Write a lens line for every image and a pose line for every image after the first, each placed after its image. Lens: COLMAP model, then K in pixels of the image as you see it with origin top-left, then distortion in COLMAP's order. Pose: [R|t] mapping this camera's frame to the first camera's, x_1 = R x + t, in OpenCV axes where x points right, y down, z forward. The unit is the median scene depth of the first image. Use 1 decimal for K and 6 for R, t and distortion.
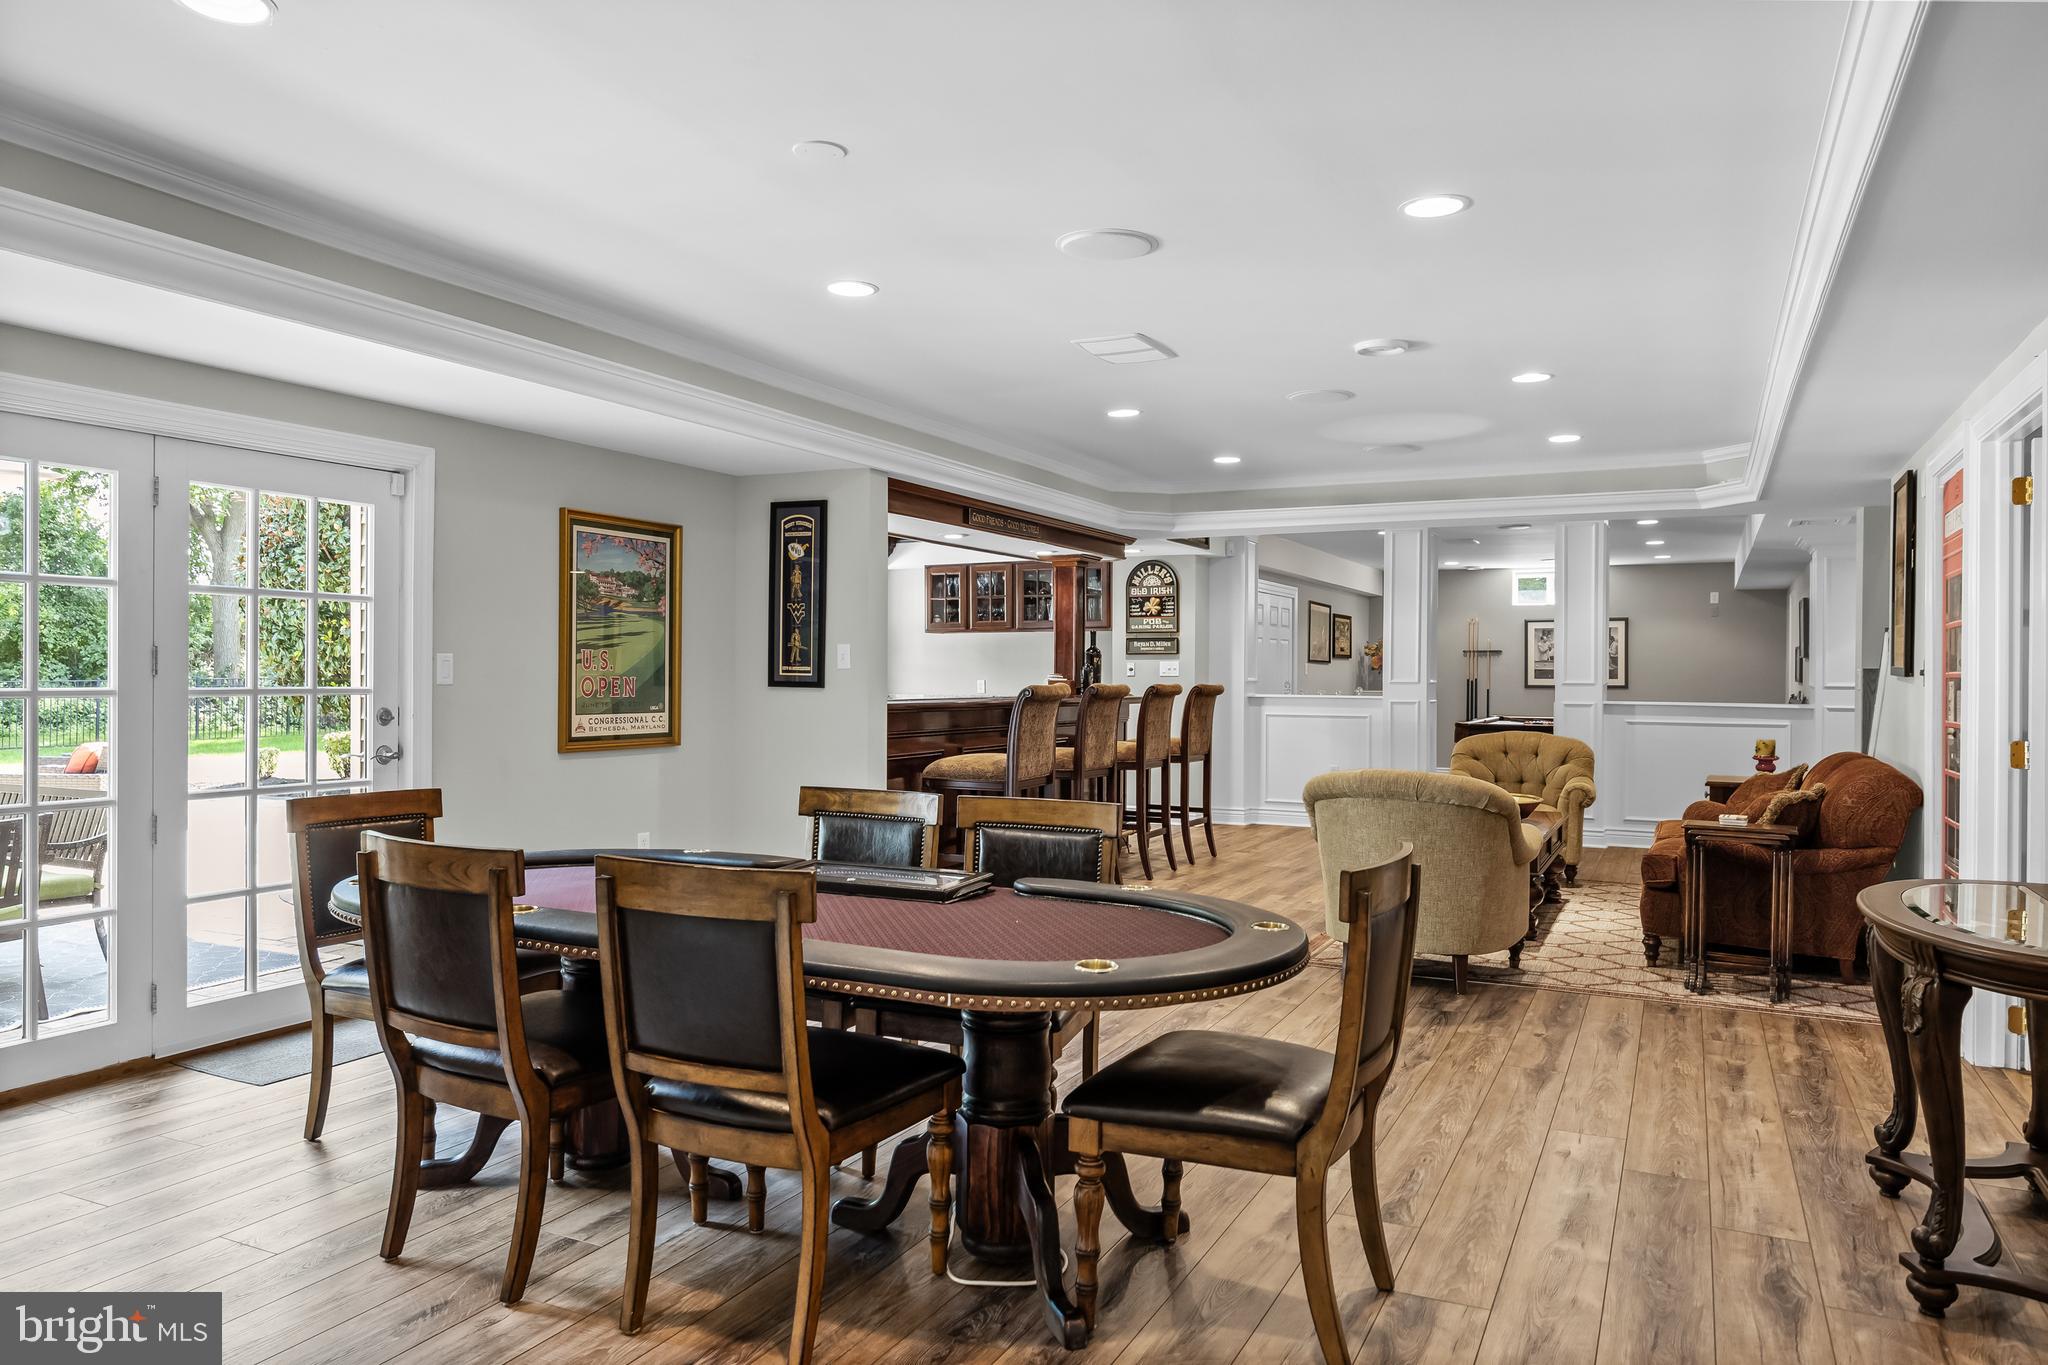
lens RADIAL K [[1354.2, 0, 1020.7], [0, 1354.2, 681.4], [0, 0, 1]] dist [-0.000313, -0.000103]
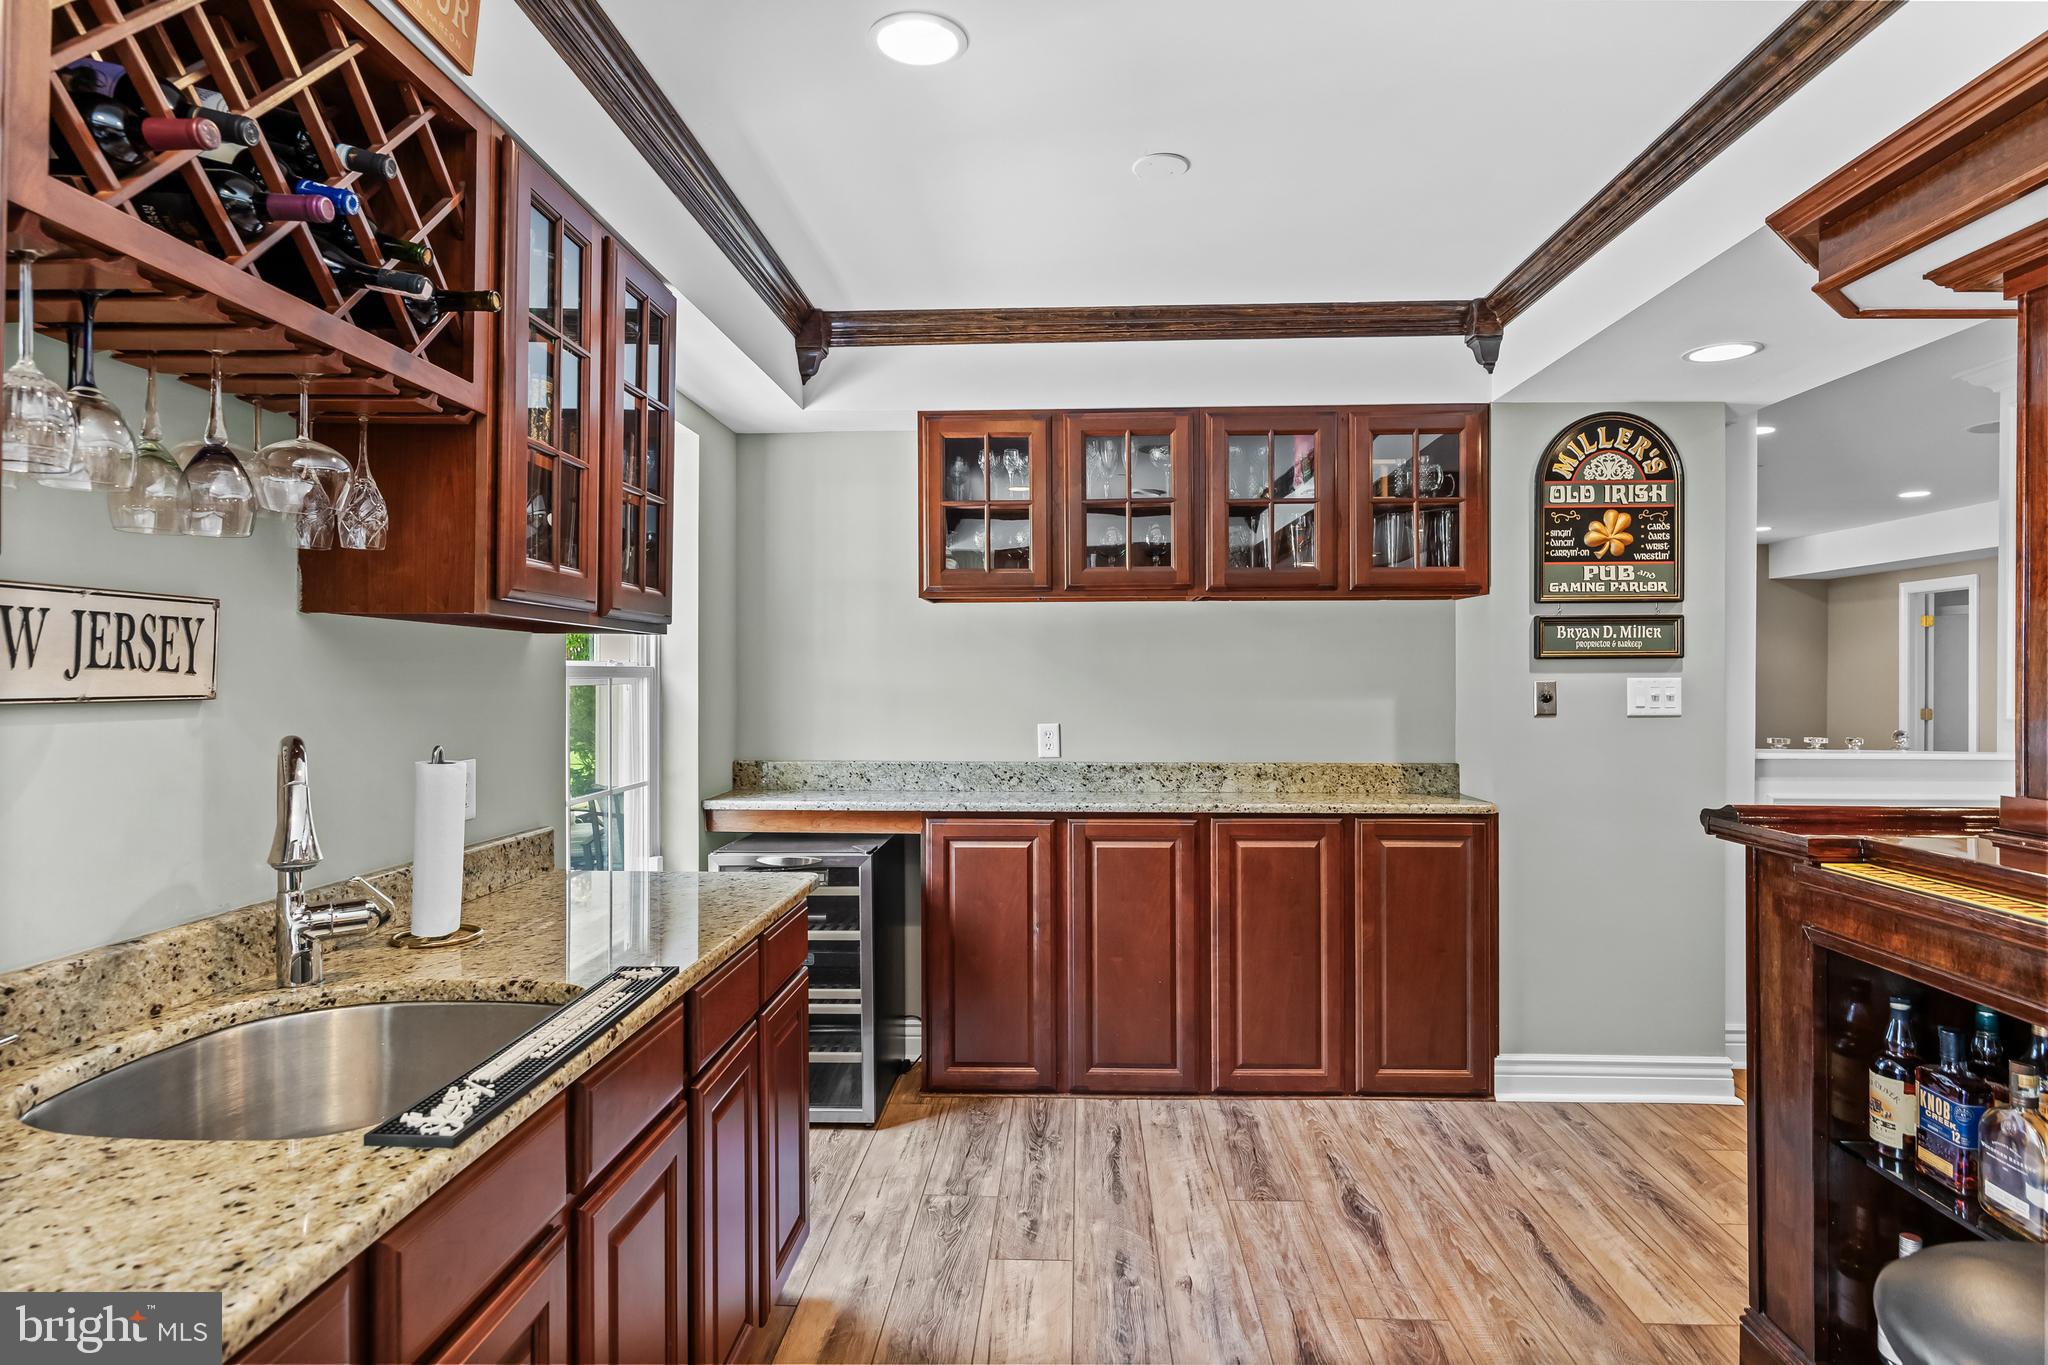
lens RADIAL K [[1089.8, 0, 1034.7], [0, 1089.8, 675.1], [0, 0, 1]] dist [0.001214, 0.000294]
pose [[0.915983, -0.002964, 0.401205, -0.174317], [0.002252, 0.999995, 0.002247, -0.016596], [-0.401210, -0.001155, 0.915985, 0.781222]]
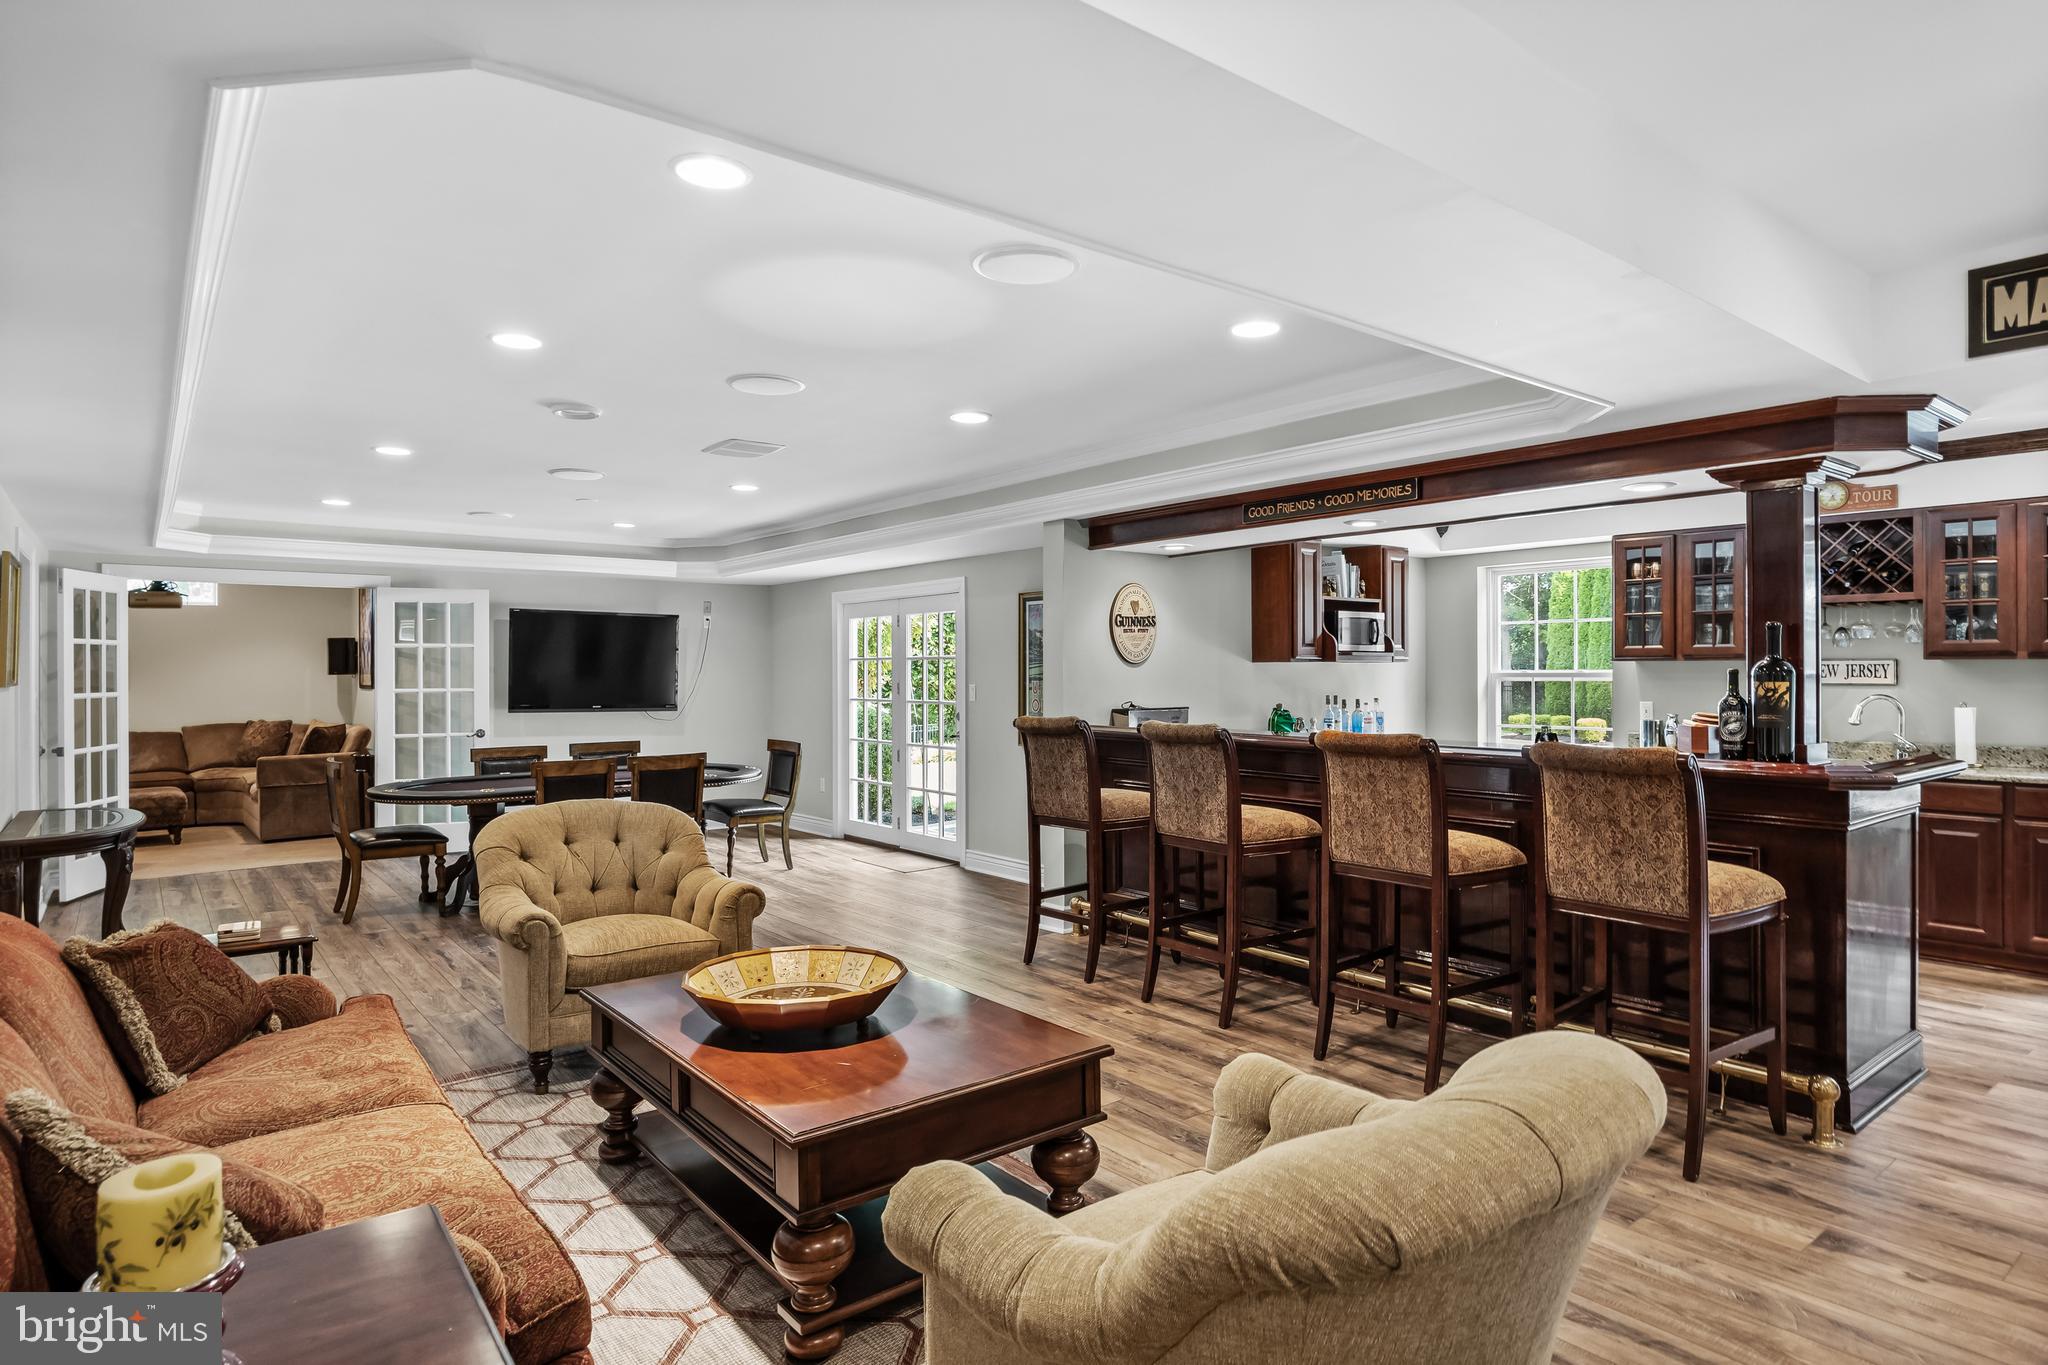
lens RADIAL K [[1136.0, 0, 1026.2], [0, 1136.0, 677.6], [0, 0, 1]] dist [-0.001218, -0.000305]
pose [[-0.422933, 0.001045, -0.906160, 0.435027], [-0.002562, 0.999994, 0.002349, -0.017144], [0.906157, 0.003315, -0.422928, 0.798873]]
